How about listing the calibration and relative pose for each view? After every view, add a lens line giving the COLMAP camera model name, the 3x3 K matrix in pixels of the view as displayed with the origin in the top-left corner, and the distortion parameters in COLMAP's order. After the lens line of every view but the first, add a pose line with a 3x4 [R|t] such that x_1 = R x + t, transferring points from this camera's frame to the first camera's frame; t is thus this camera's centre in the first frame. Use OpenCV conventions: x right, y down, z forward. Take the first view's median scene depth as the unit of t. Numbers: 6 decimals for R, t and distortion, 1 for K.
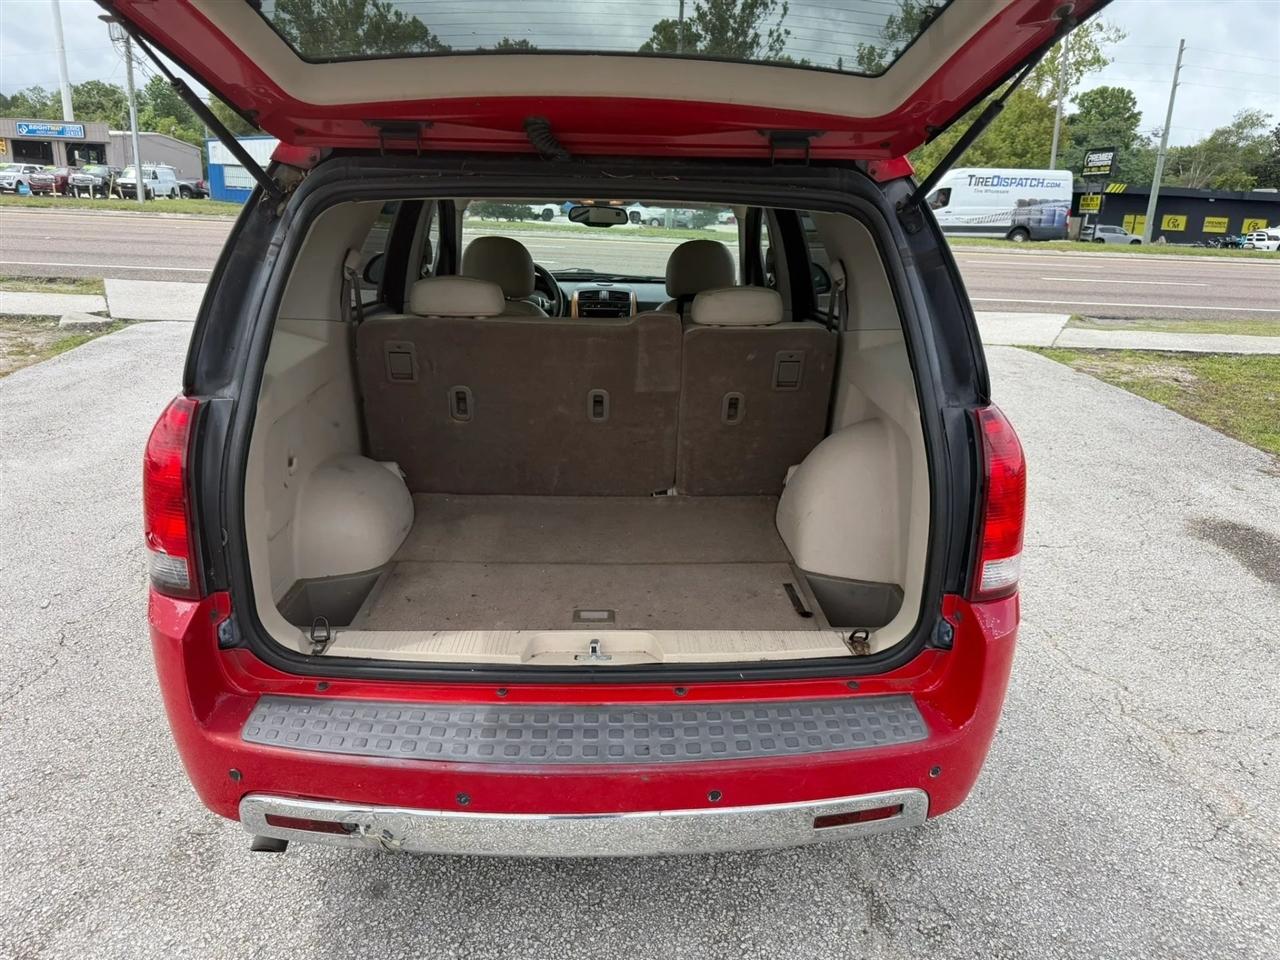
lens RADIAL K [[939.7, 0, 639.9], [0, 939.7, 482.4], [0, 0, 1]] dist [0.006286, -0.002138]
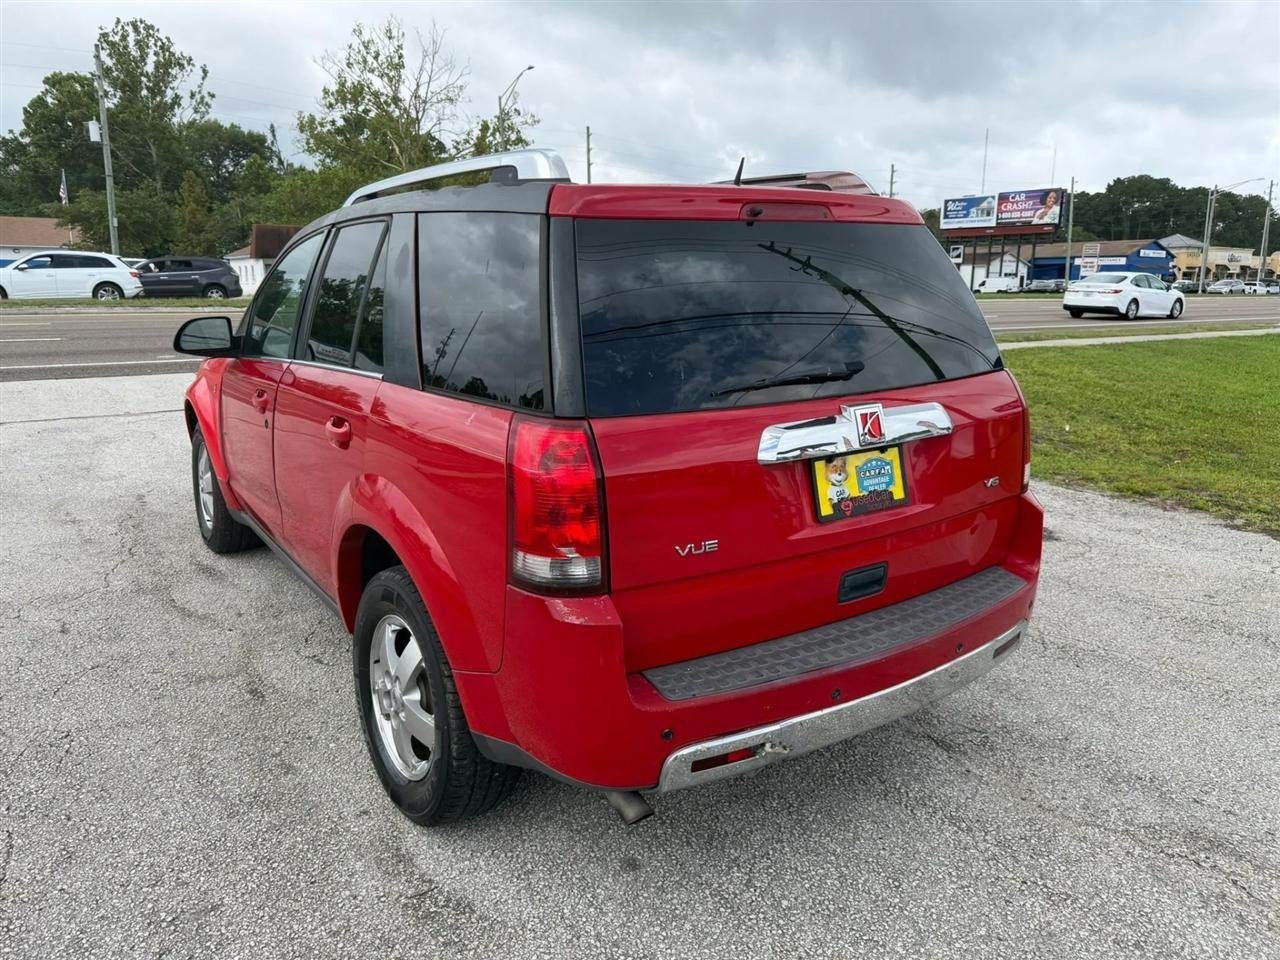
lens RADIAL K [[944.1, 0, 648.4], [0, 944.1, 472.8], [0, 0, 1]] dist [0.008384, -0.011204]
pose [[0.832301, -0.146488, 0.534618, -0.507370], [0.185770, 0.982389, -0.020029, 0.006678], [-0.522269, 0.115986, 0.844857, 0.002603]]
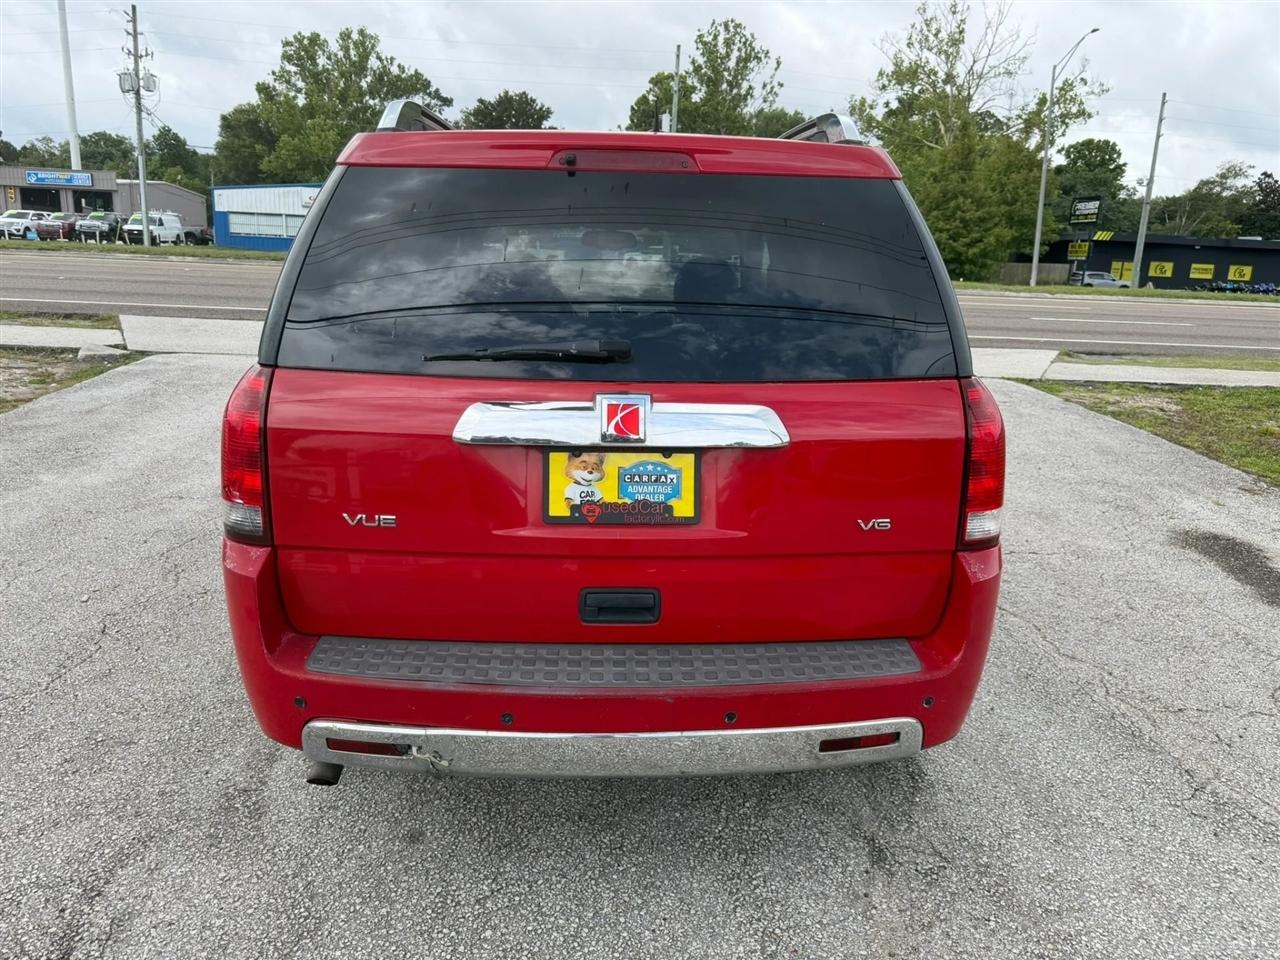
lens RADIAL K [[936.5, 0, 640.0], [0, 936.5, 480.0], [0, 0, 1]] dist [0.009858, -0.003462]
pose [[0.999993, -0.000703, 0.003776, -0.015649], [0.000887, 0.998806, -0.048853, 0.050805], [-0.003737, 0.048856, 0.998799, -0.060355]]
